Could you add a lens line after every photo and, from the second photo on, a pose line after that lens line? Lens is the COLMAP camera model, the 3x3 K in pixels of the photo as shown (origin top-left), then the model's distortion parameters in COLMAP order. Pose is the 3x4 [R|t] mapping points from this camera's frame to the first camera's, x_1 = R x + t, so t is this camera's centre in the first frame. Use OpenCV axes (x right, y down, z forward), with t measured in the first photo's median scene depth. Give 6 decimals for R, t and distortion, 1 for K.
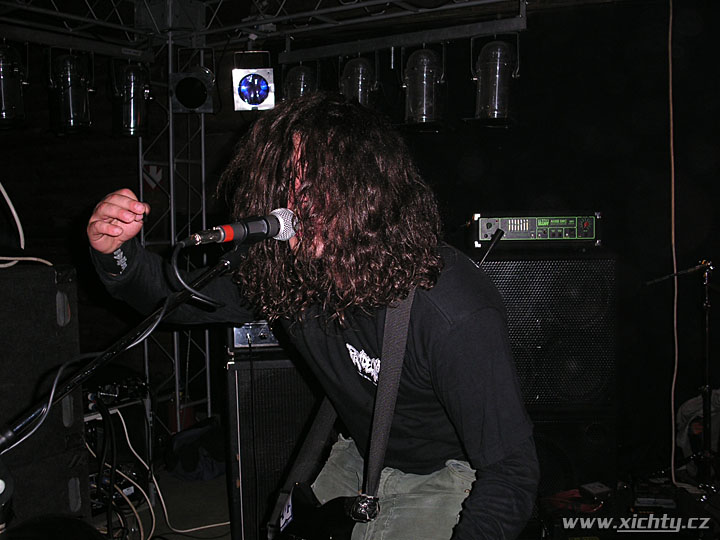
lens RADIAL K [[827.0, 0, 372.9], [0, 827.0, 278.5], [0, 0, 1]] dist [-0.125705, 0.000000]
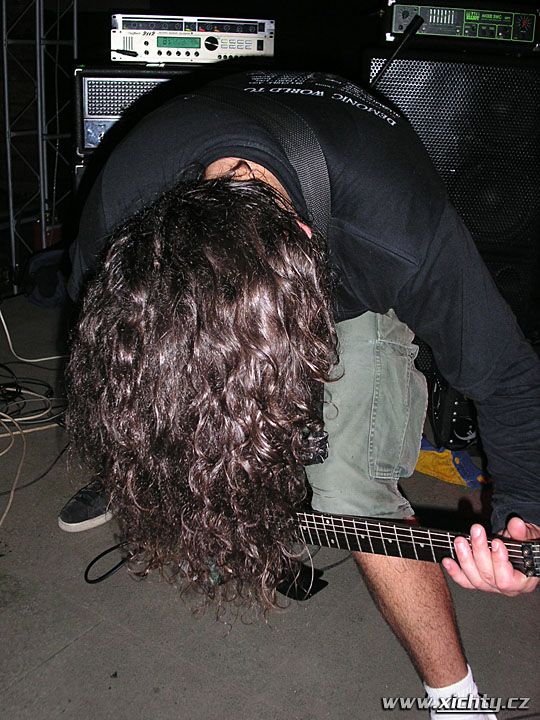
lens RADIAL K [[827.0, 0, 254.0], [0, 827.0, 364.2], [0, 0, 1]] dist [-0.125705, 0.000000]
pose [[0.998104, 0.060806, -0.009576, 0.017775], [-0.055541, 0.956681, 0.285790, 0.036967], [0.026539, -0.284716, 0.958244, 0.120035]]
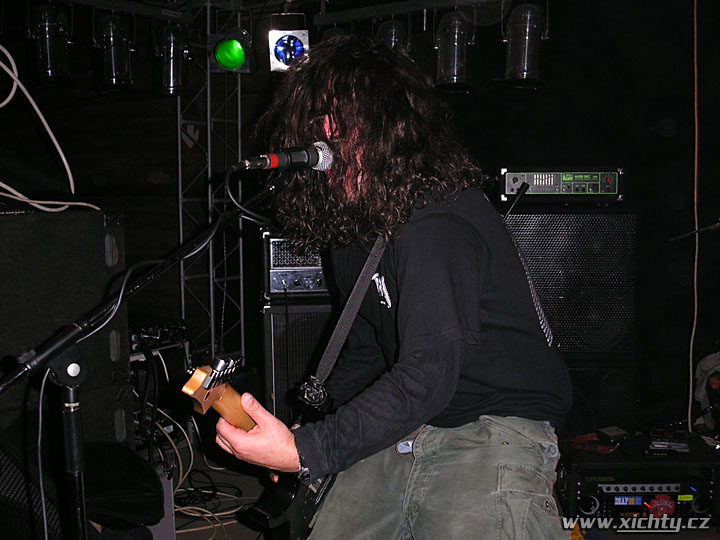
lens RADIAL K [[827.0, 0, 373.5], [0, 827.0, 280.7], [0, 0, 1]] dist [-0.125705, 0.000000]
pose [[0.999256, 0.013686, -0.036050, 0.001134], [-0.012254, 0.999138, 0.039674, 0.019145], [0.036562, -0.039202, 0.998562, -0.038131]]
